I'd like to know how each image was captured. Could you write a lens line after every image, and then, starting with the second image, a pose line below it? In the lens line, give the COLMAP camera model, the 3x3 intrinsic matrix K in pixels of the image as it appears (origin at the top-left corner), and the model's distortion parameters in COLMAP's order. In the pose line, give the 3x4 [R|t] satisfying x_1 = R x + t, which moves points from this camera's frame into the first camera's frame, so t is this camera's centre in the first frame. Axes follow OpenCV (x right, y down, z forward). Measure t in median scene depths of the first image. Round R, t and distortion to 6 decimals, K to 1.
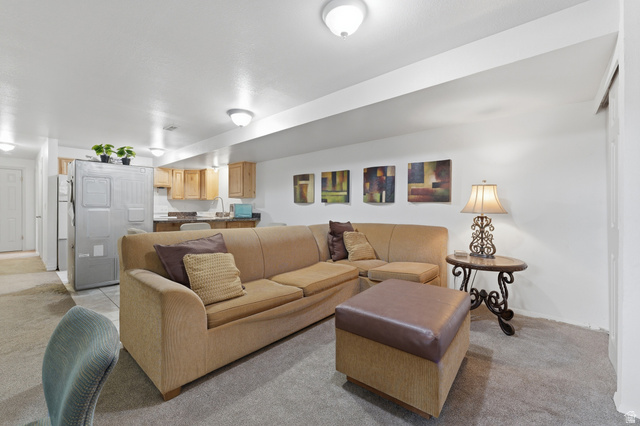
lens RADIAL K [[266.0, 0, 321.8], [0, 266.0, 210.3], [0, 0, 1]] dist [-0.001362, -0.000292]
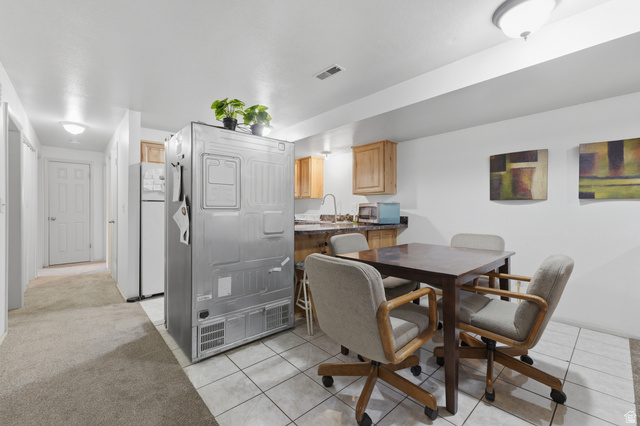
lens RADIAL K [[268.3, 0, 319.6], [0, 268.3, 210.3], [0, 0, 1]] dist [-0.002790, -0.000393]
pose [[0.992563, -0.003961, -0.121670, -0.471324], [0.003847, 0.999992, -0.001172, -0.007128], [0.121674, 0.000695, 0.992570, 0.383134]]
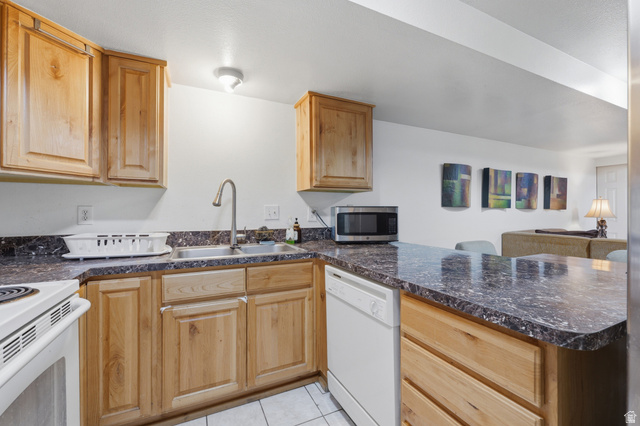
lens RADIAL K [[268.3, 0, 319.6], [0, 268.3, 210.3], [0, 0, 1]] dist [-0.002790, -0.000393]
pose [[0.403568, -0.001391, 0.914949, -0.895568], [0.004079, 0.999992, -0.000278, -0.023012], [-0.914941, 0.003845, 0.403570, 1.130727]]
